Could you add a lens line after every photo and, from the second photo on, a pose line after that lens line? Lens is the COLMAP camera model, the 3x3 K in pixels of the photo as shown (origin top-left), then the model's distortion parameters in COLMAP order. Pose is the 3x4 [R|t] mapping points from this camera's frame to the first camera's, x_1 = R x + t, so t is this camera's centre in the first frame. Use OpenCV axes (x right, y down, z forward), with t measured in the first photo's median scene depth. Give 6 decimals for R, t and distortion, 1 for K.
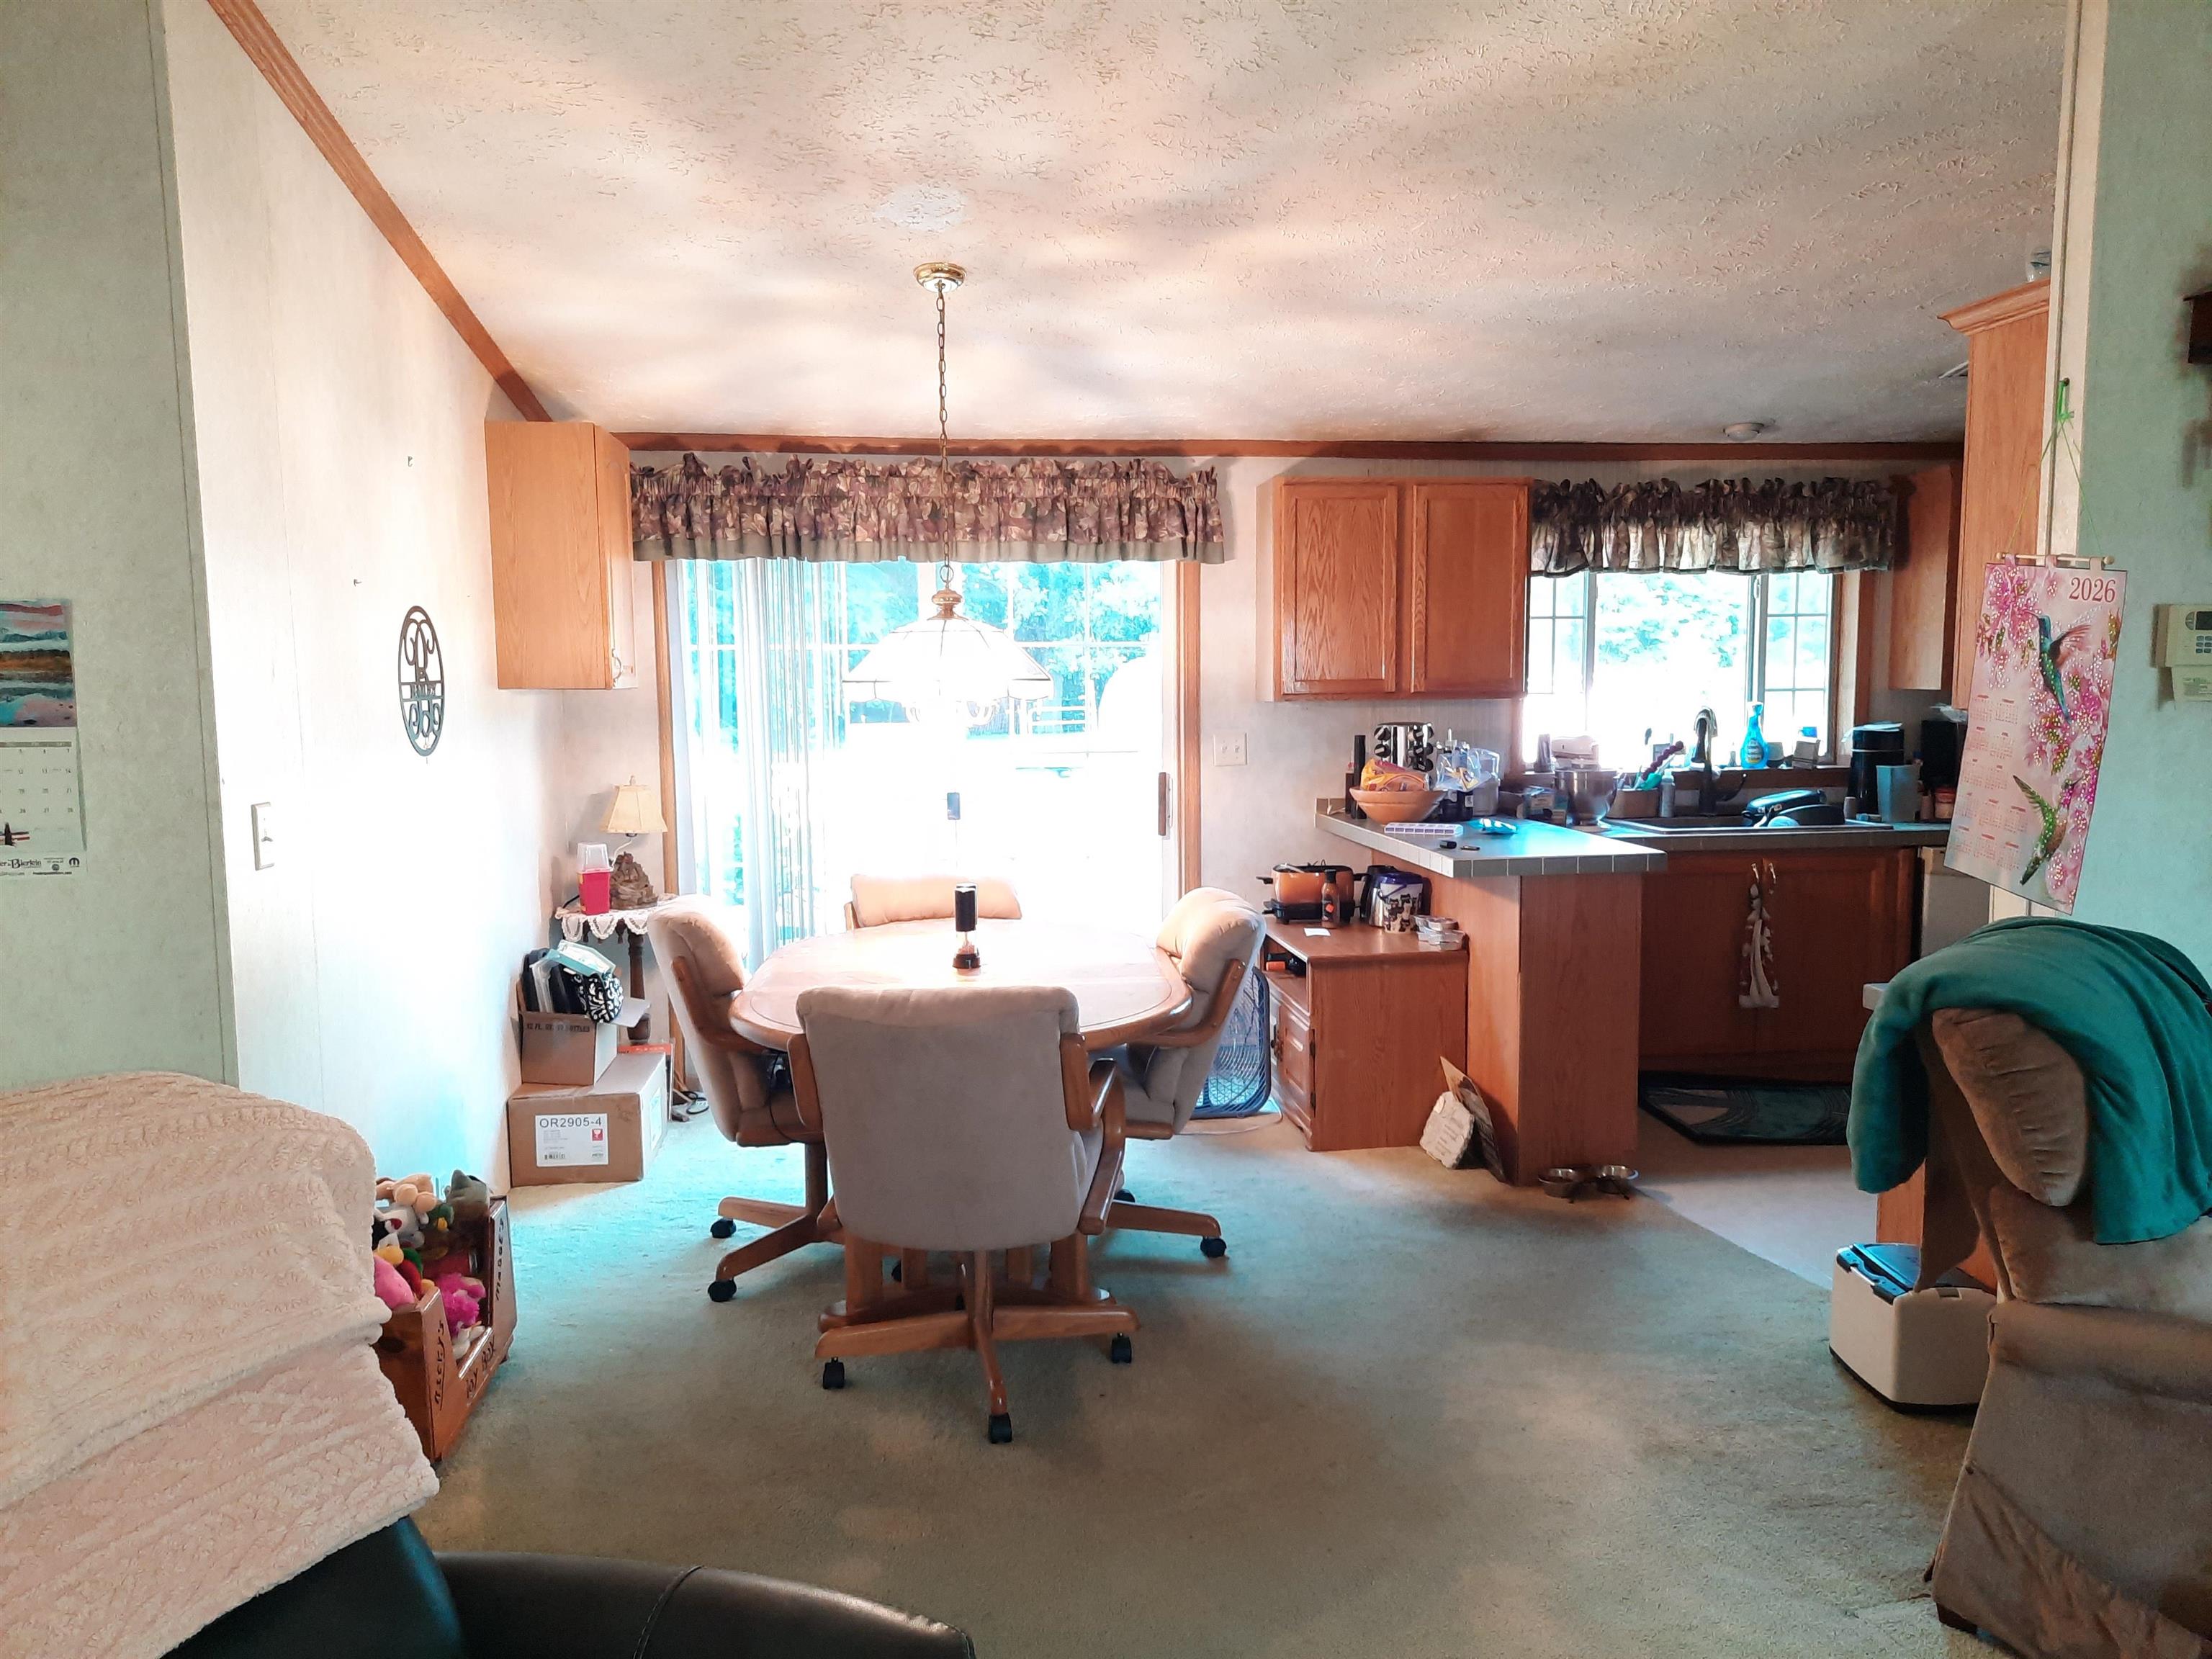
lens RADIAL K [[1606.1, 0, 1100.0], [0, 1606.1, 830.3], [0, 0, 1]] dist [0.073317, -0.075611]
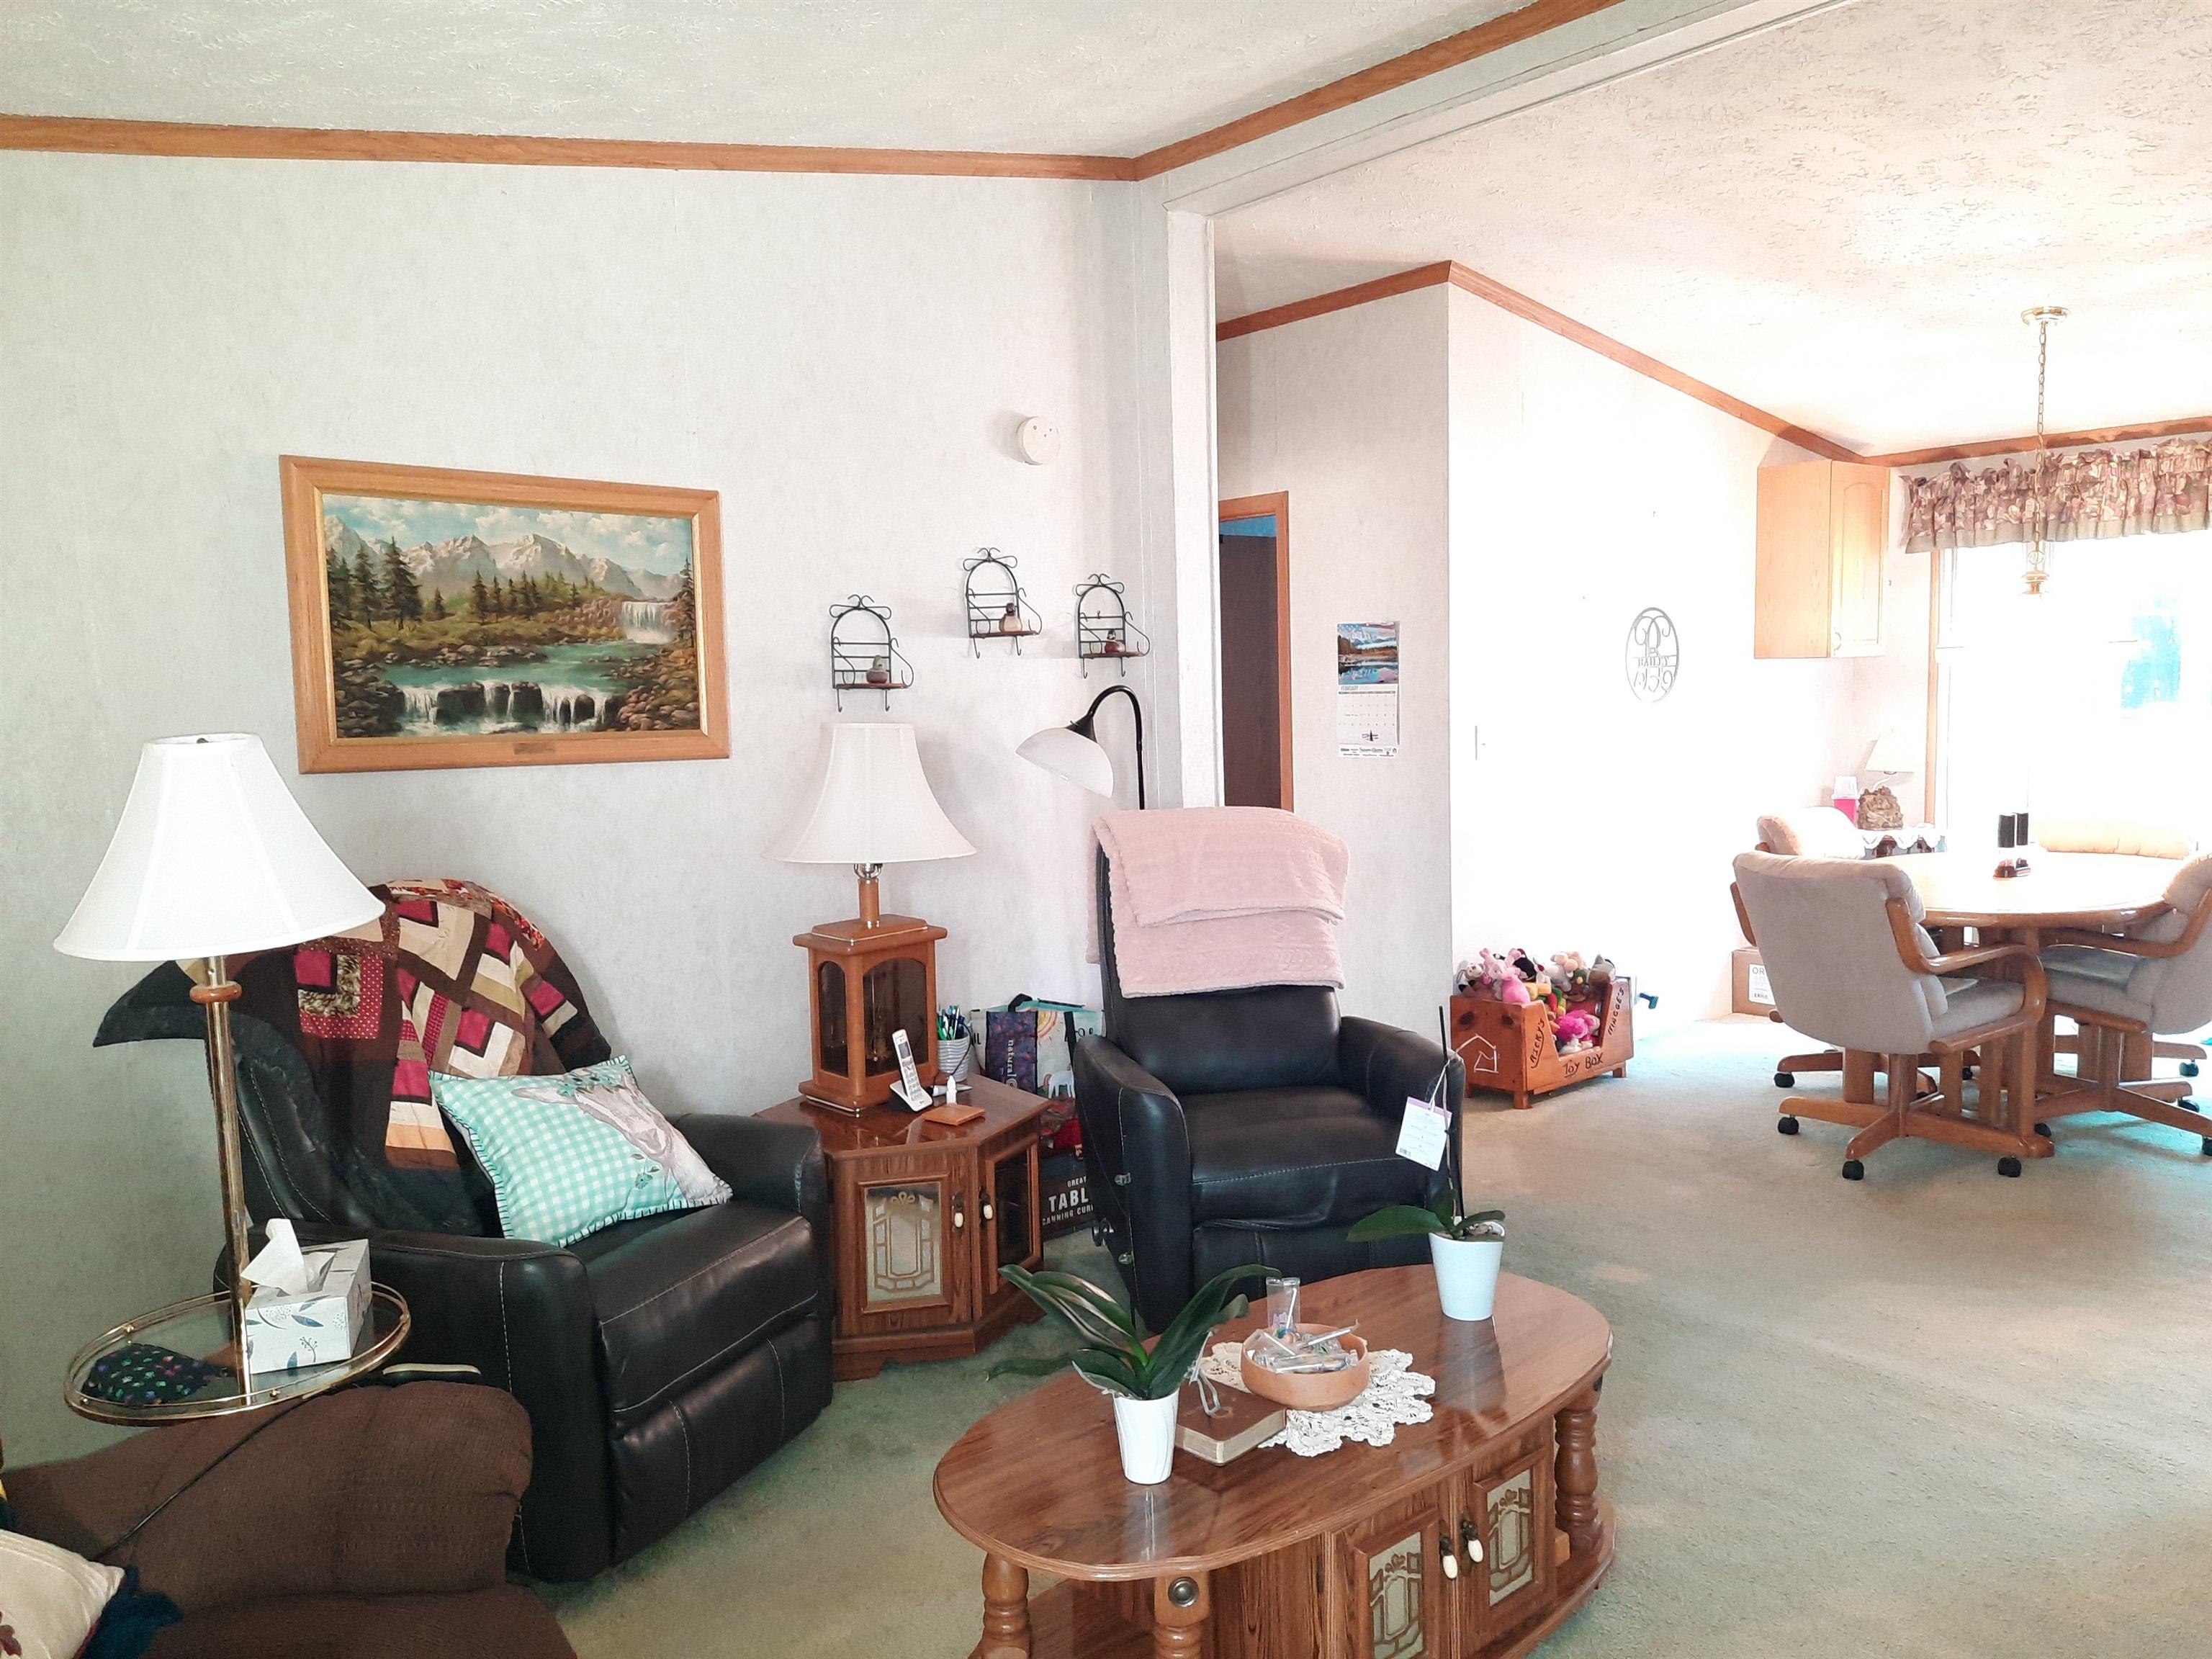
lens RADIAL K [[1606.1, 0, 1100.0], [0, 1606.1, 830.3], [0, 0, 1]] dist [0.073317, -0.075611]
pose [[0.542450, 0.073133, -0.836898, 0.443762], [-0.058343, 0.997078, 0.049314, 0.021121], [0.838059, 0.022077, 0.545132, -0.205736]]
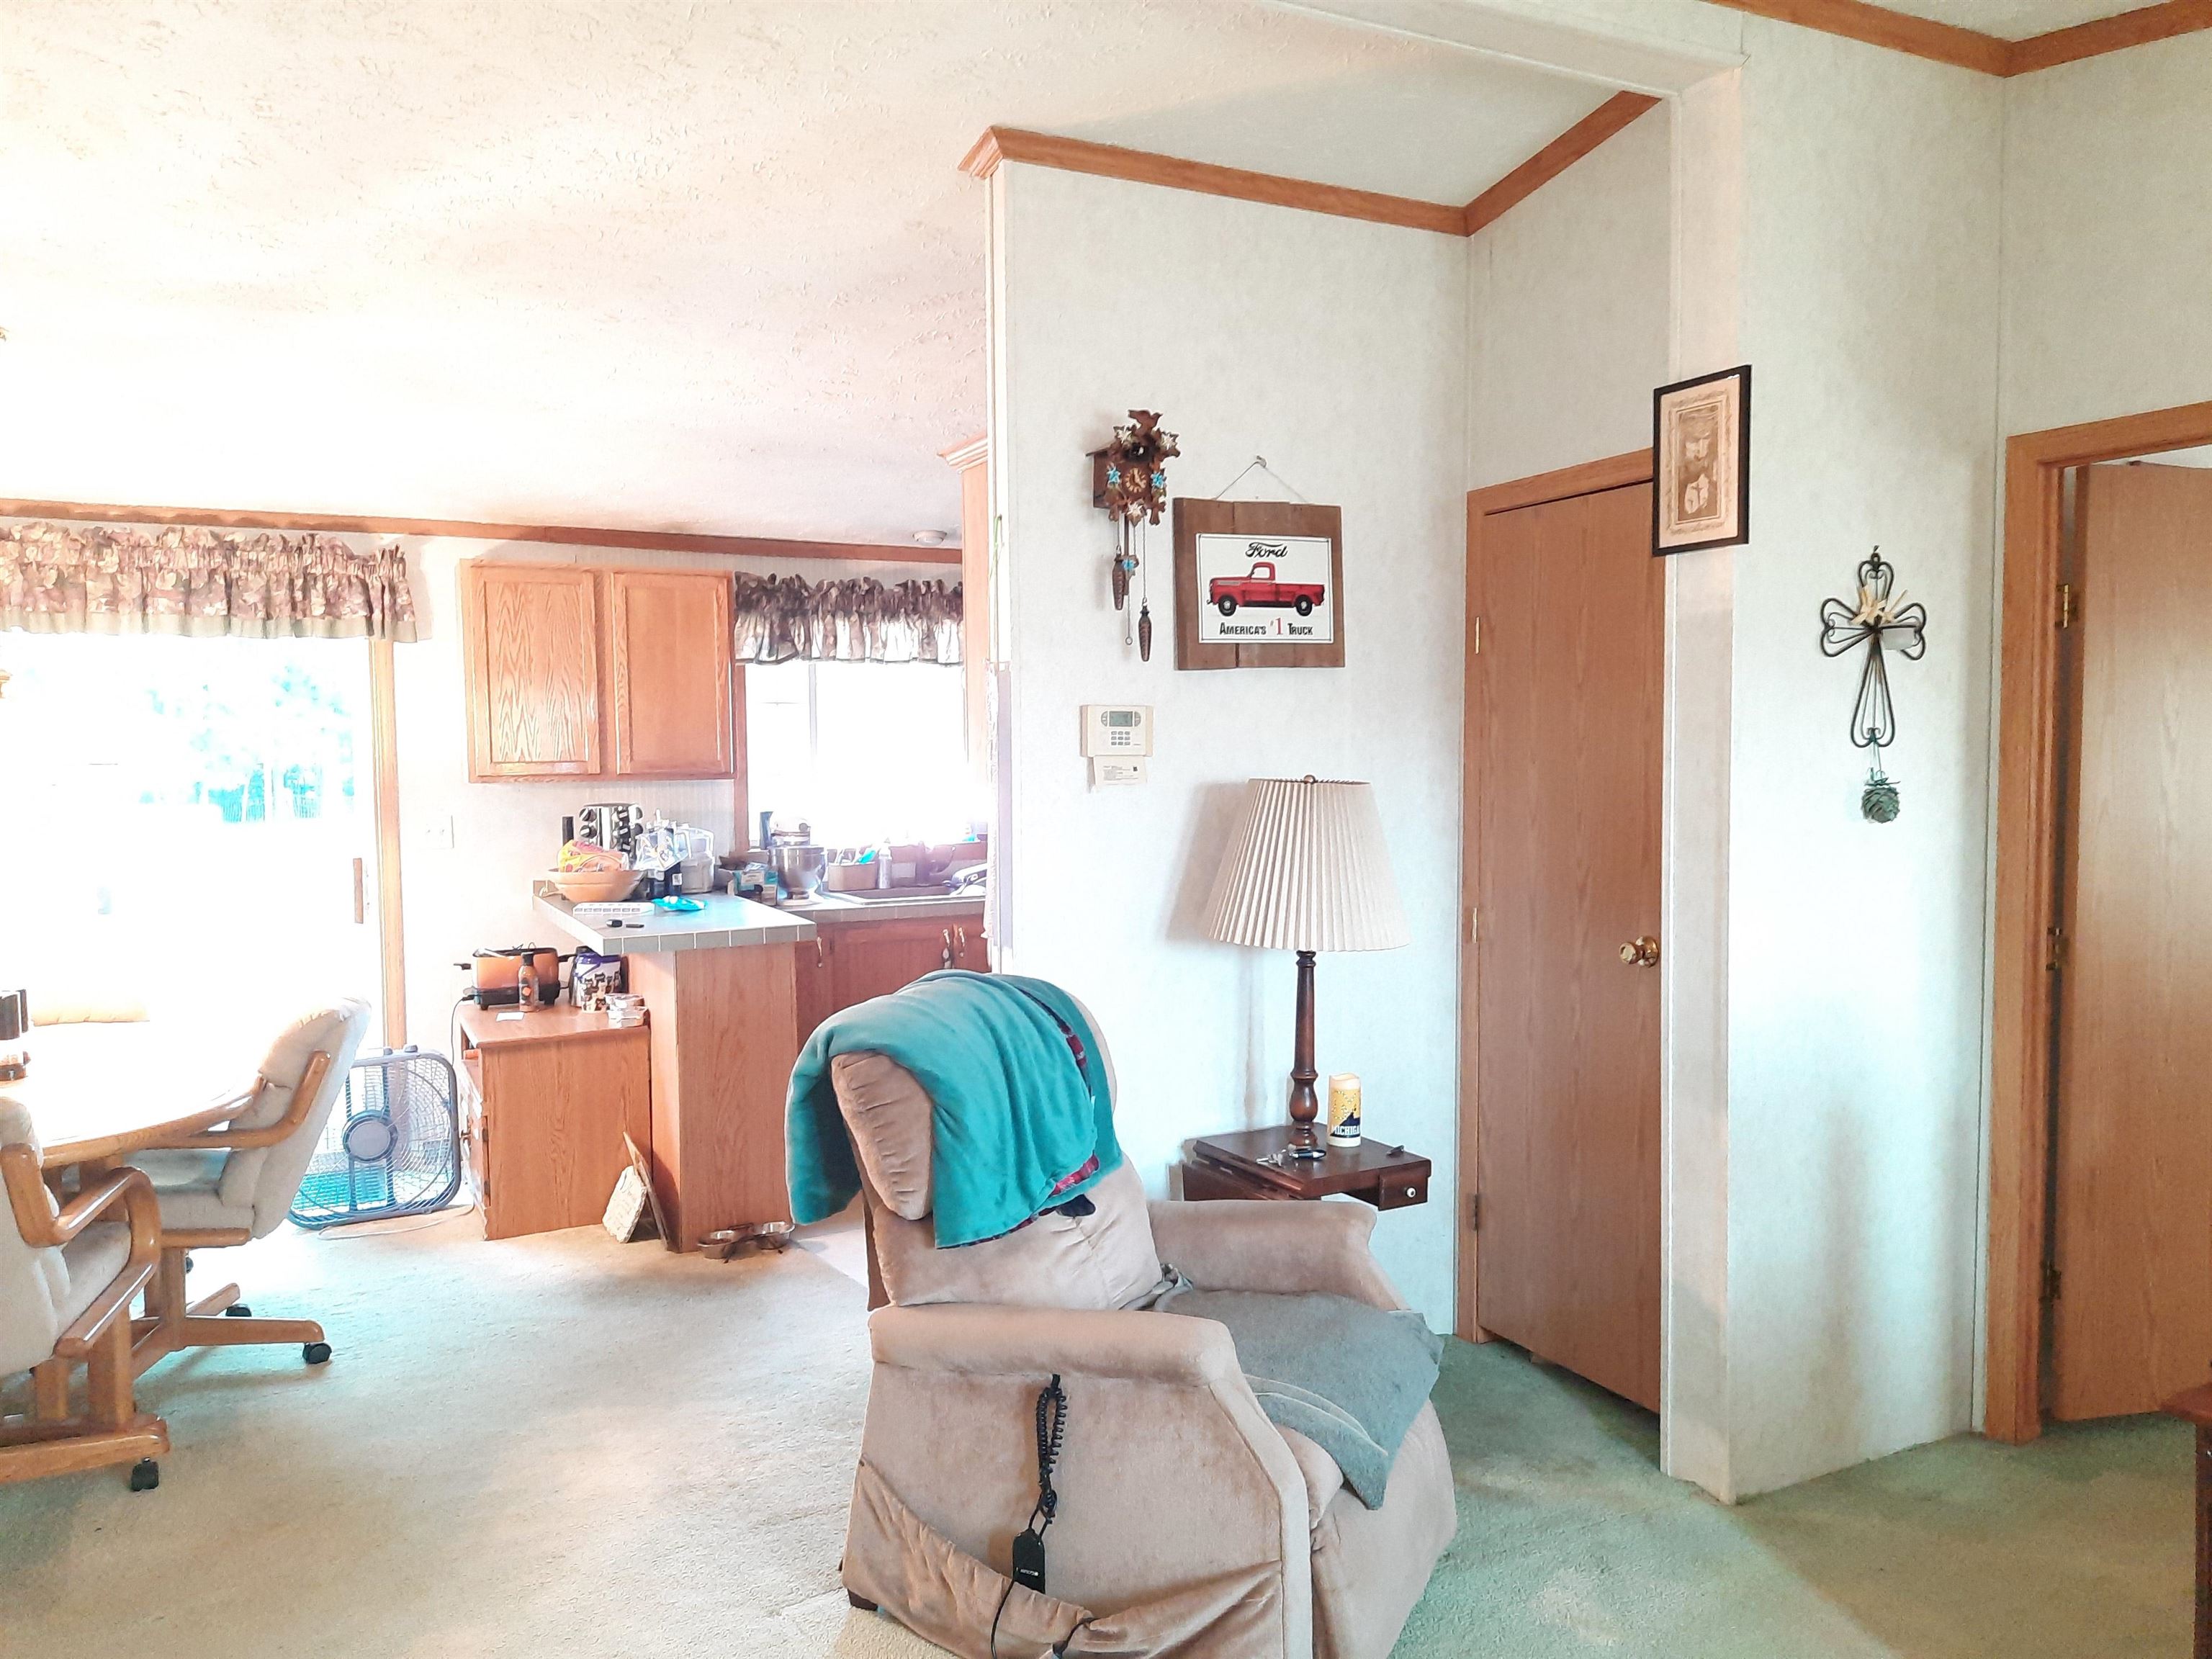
lens RADIAL K [[1606.1, 0, 1100.0], [0, 1606.1, 830.3], [0, 0, 1]] dist [0.073317, -0.075611]
pose [[0.943568, -0.017155, 0.330734, 0.148321], [0.032493, 0.998635, -0.040902, 0.001652], [-0.329581, 0.049340, 0.942837, -0.064865]]
